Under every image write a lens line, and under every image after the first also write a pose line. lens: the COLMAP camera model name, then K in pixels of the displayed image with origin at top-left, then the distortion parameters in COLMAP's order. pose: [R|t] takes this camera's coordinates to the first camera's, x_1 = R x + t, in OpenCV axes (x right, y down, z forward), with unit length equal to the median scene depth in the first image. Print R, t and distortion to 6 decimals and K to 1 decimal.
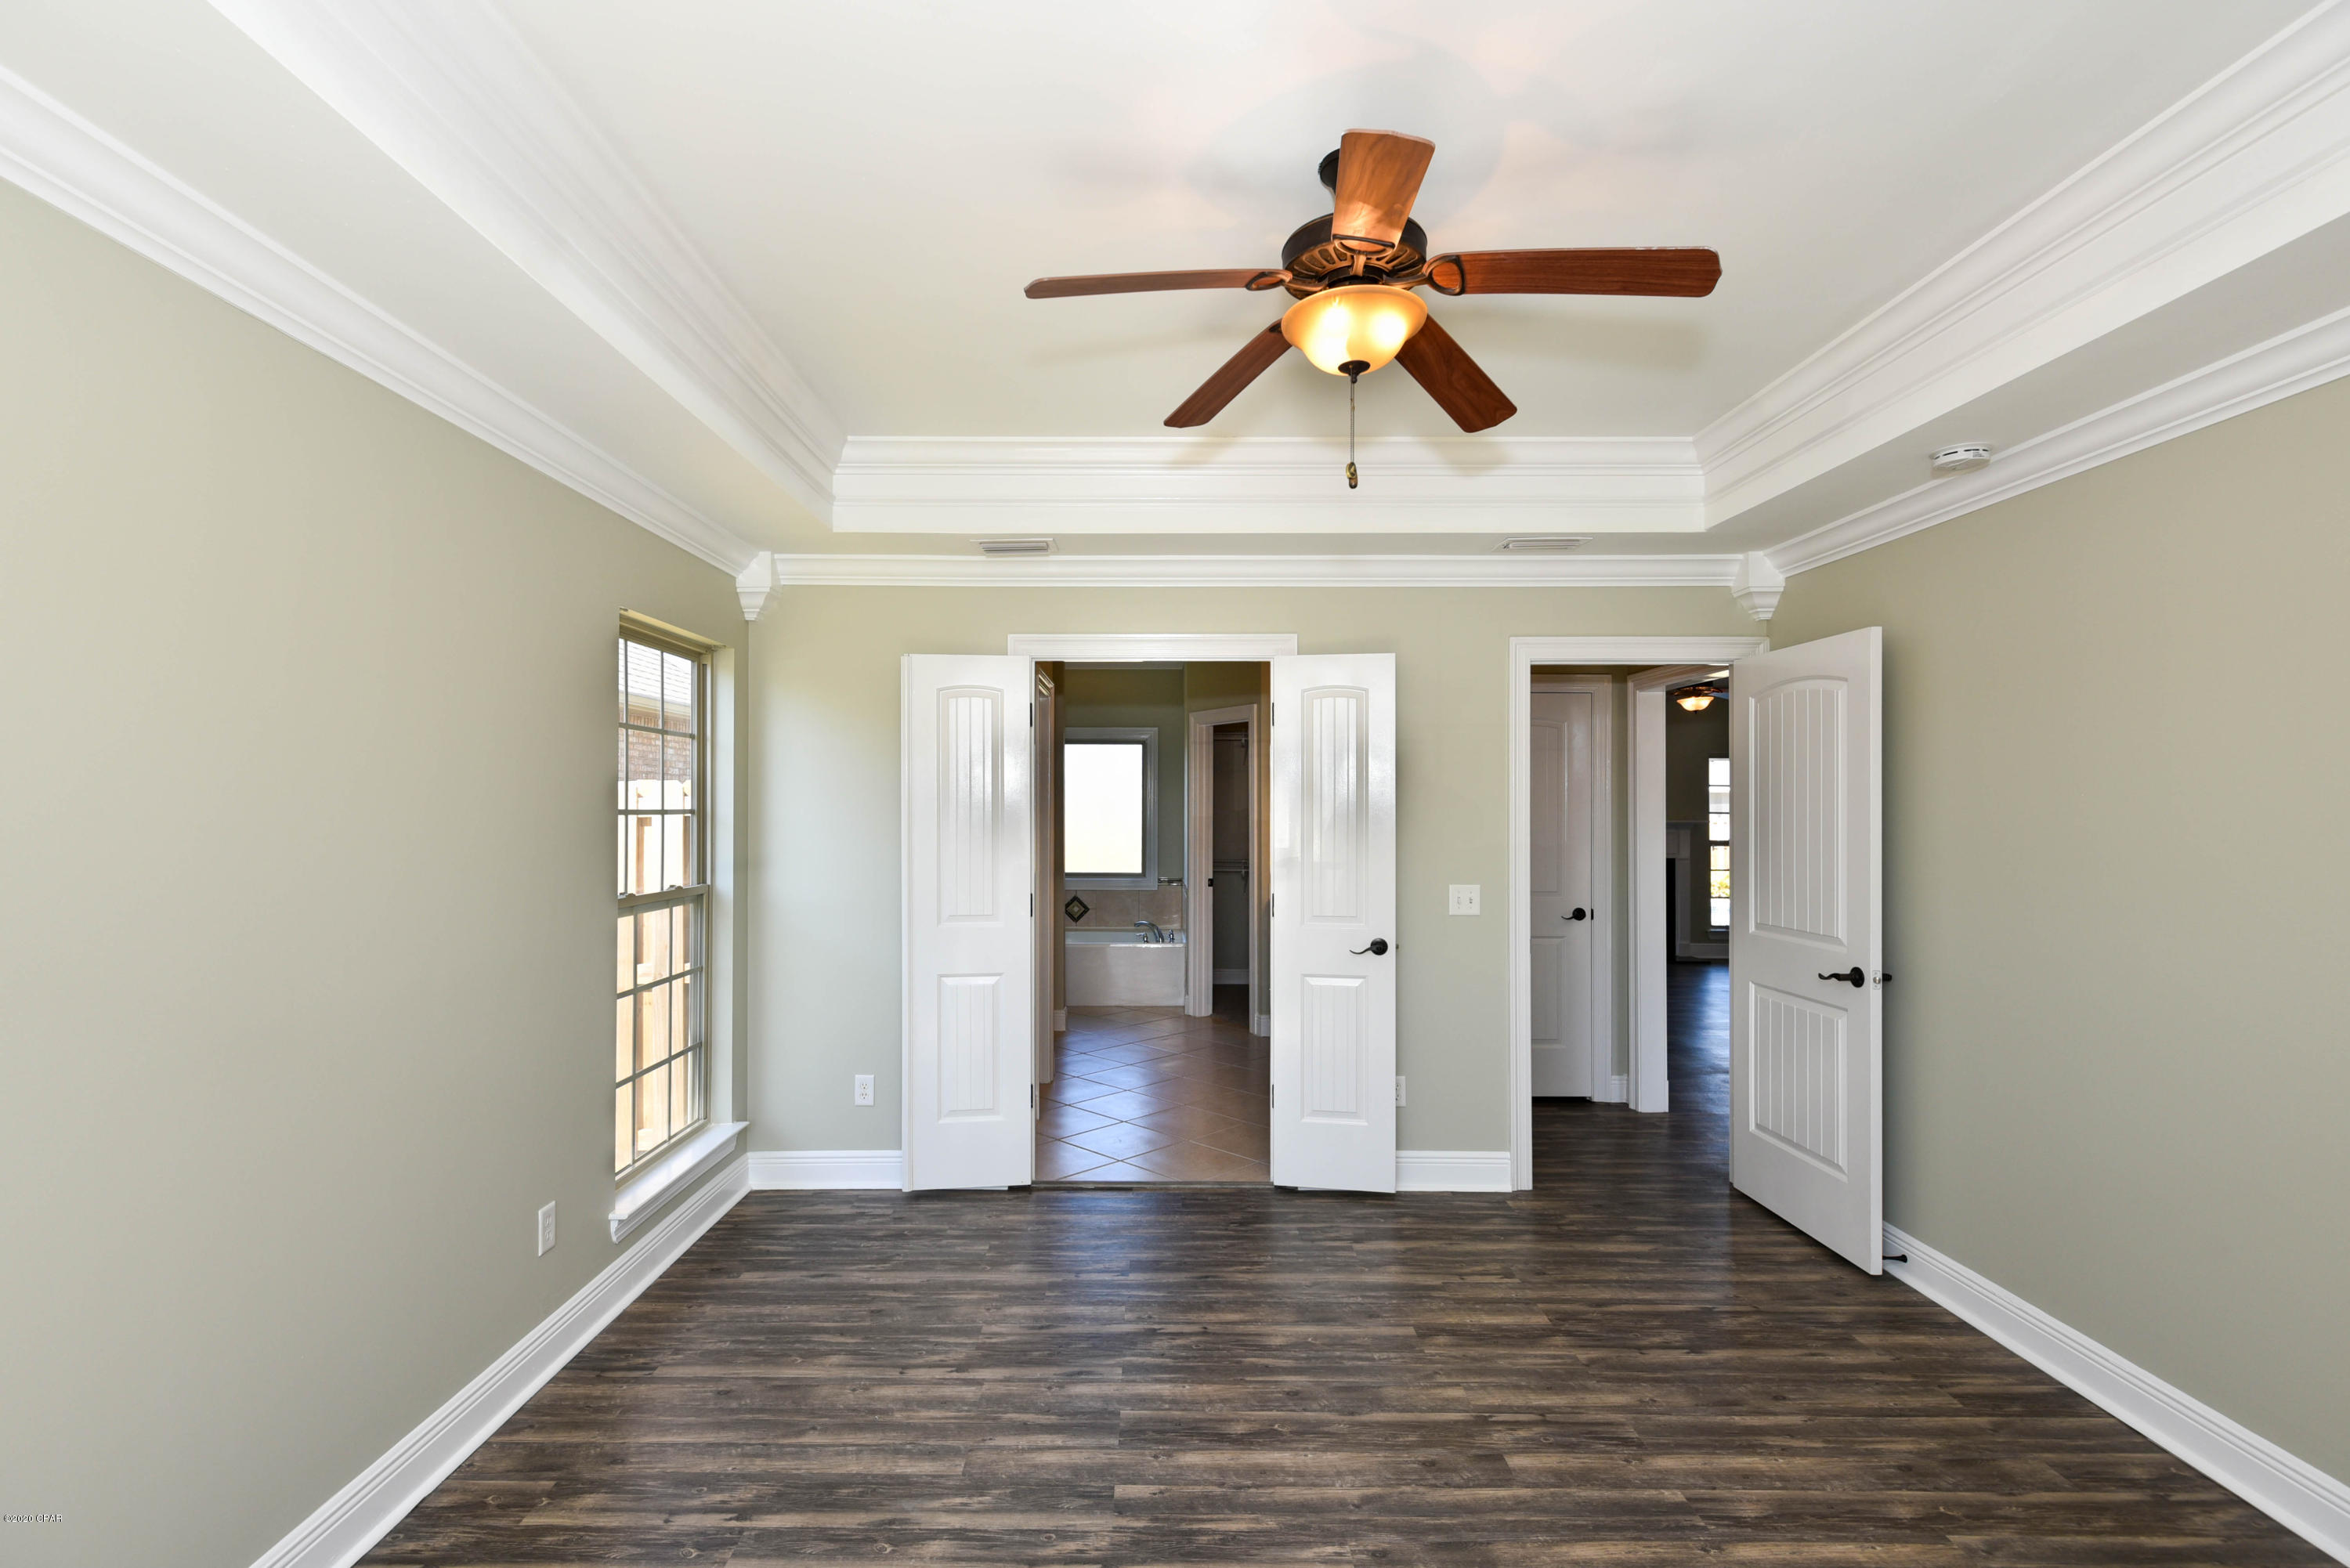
lens RADIAL K [[1113.6, 0, 1173.1], [0, 1113.6, 796.7], [0, 0, 1]] dist [0.013243, -0.007028]
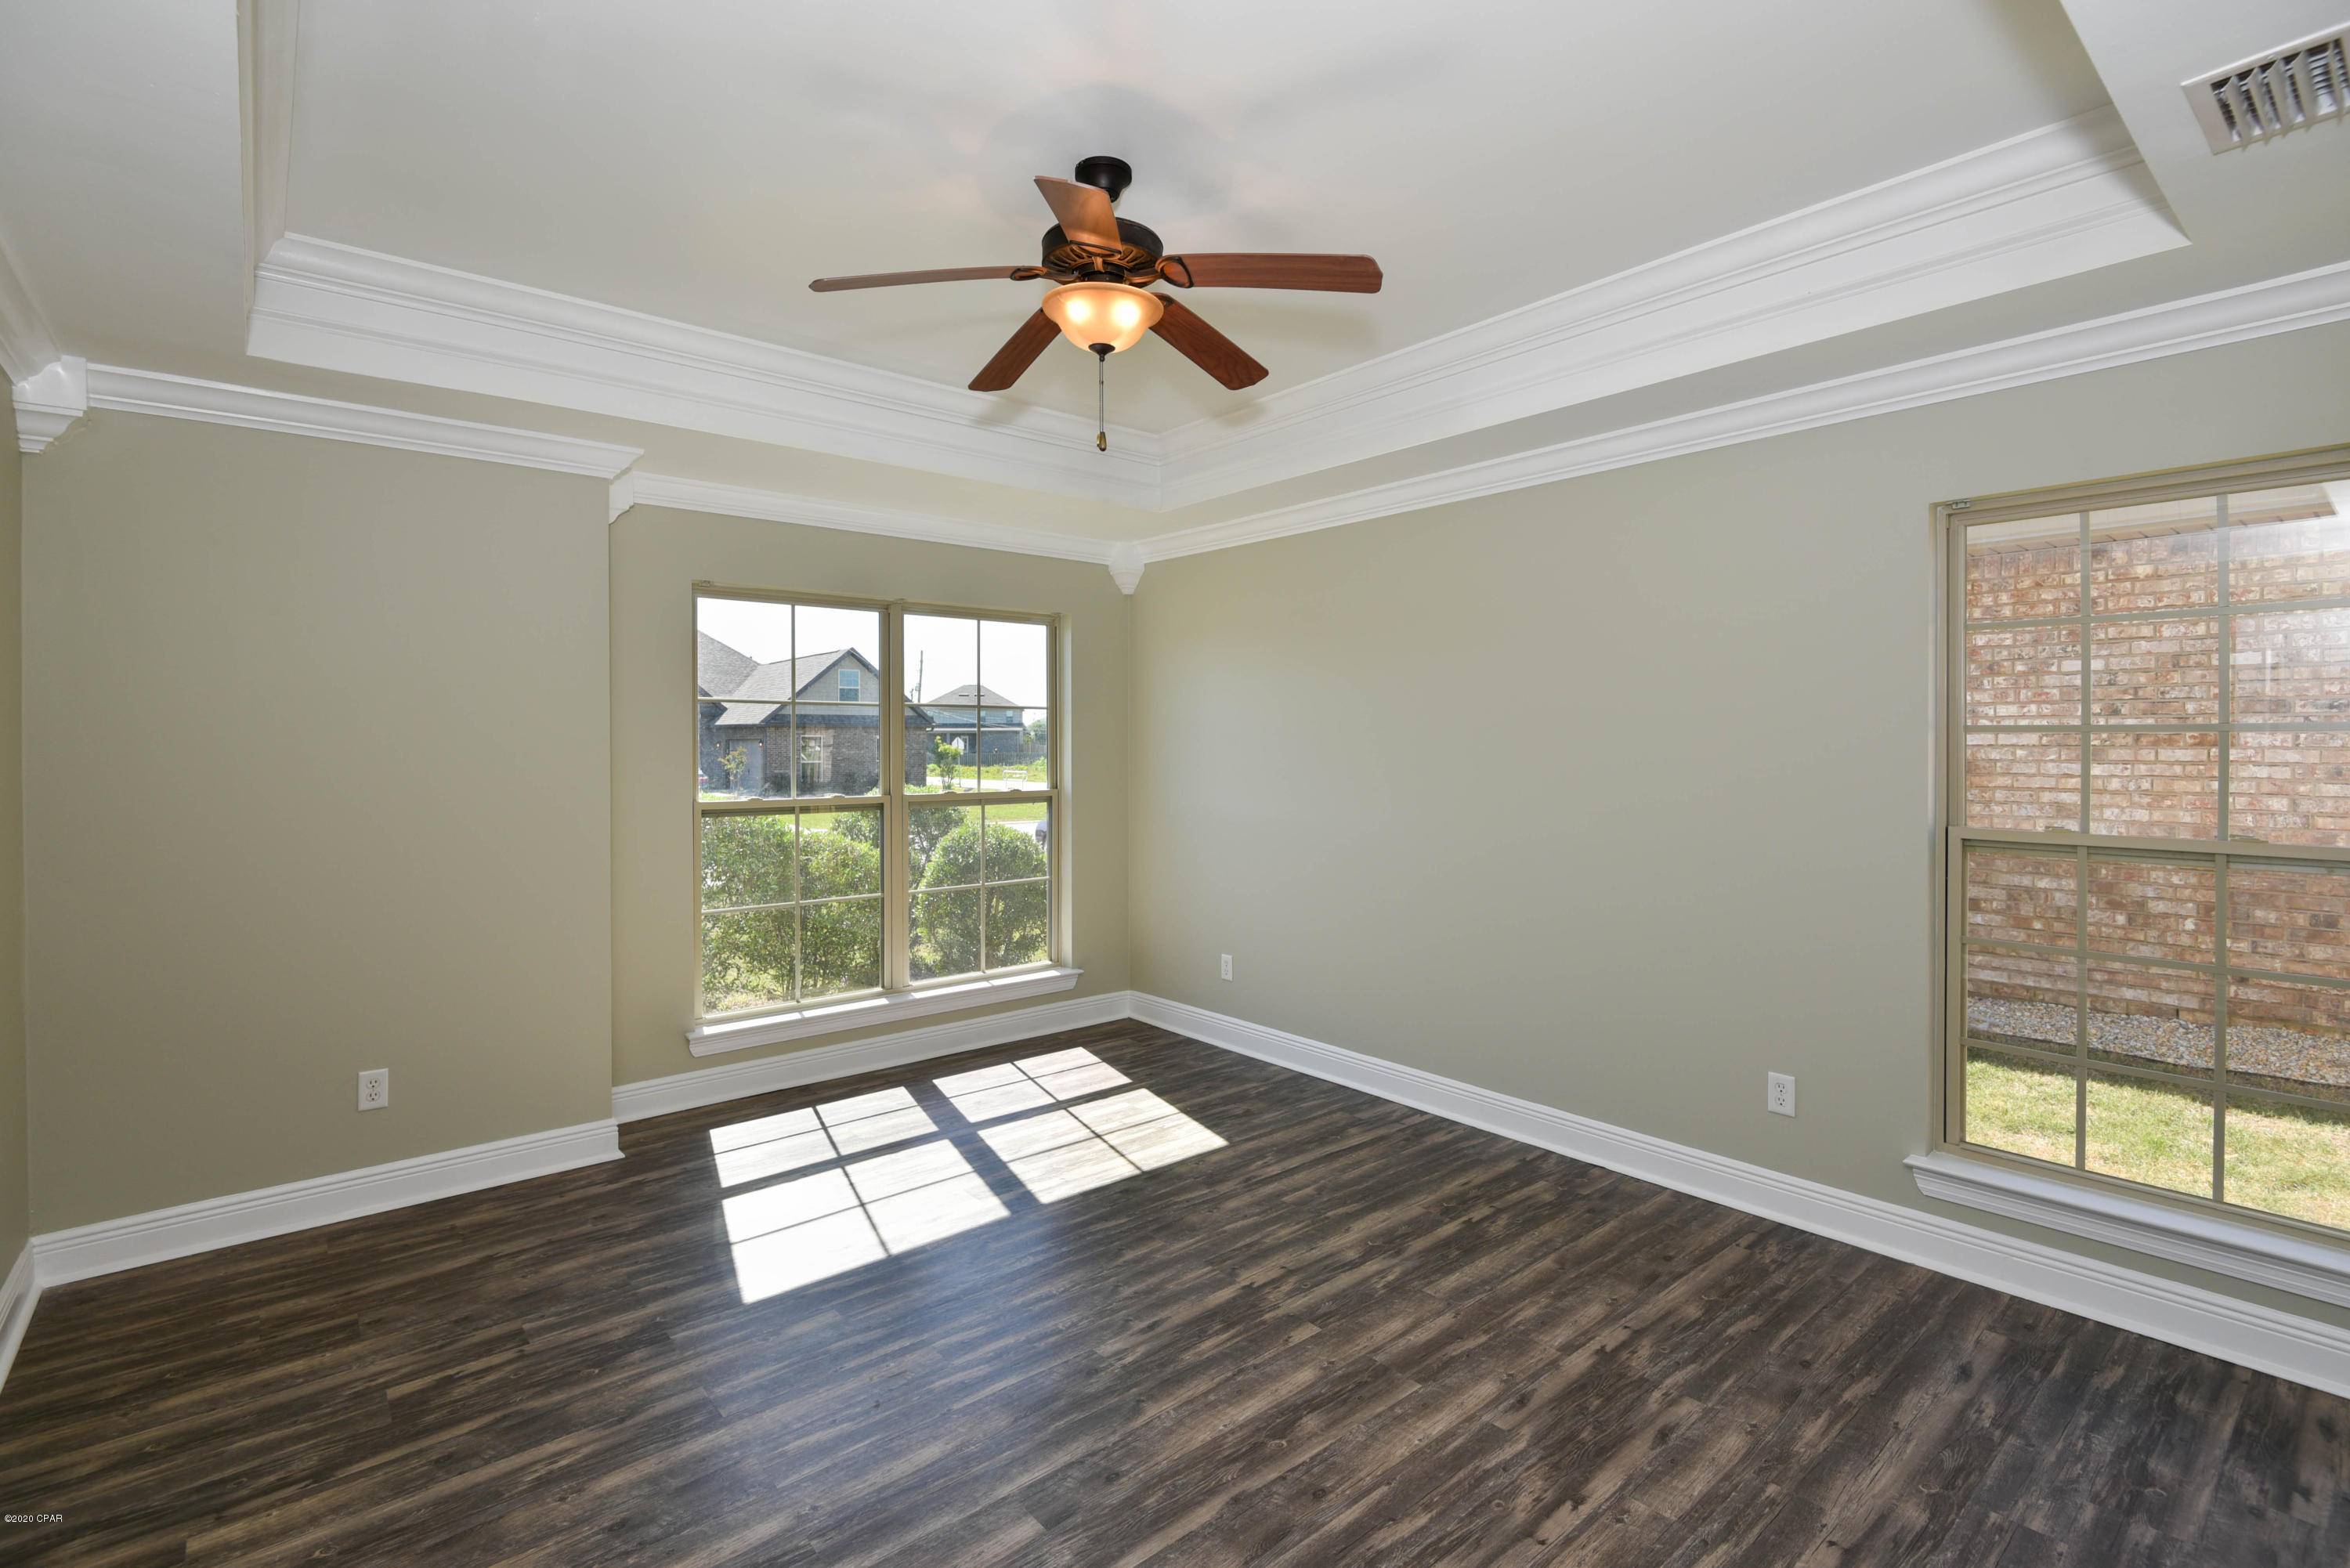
lens RADIAL K [[1113.6, 0, 1181.3], [0, 1113.6, 764.6], [0, 0, 1]] dist [0.013243, -0.007028]
pose [[-0.774905, 0.009911, -0.632000, 0.688552], [0.007265, 0.999951, 0.006773, 0.034597], [0.632036, 0.000657, -0.774939, 1.607269]]
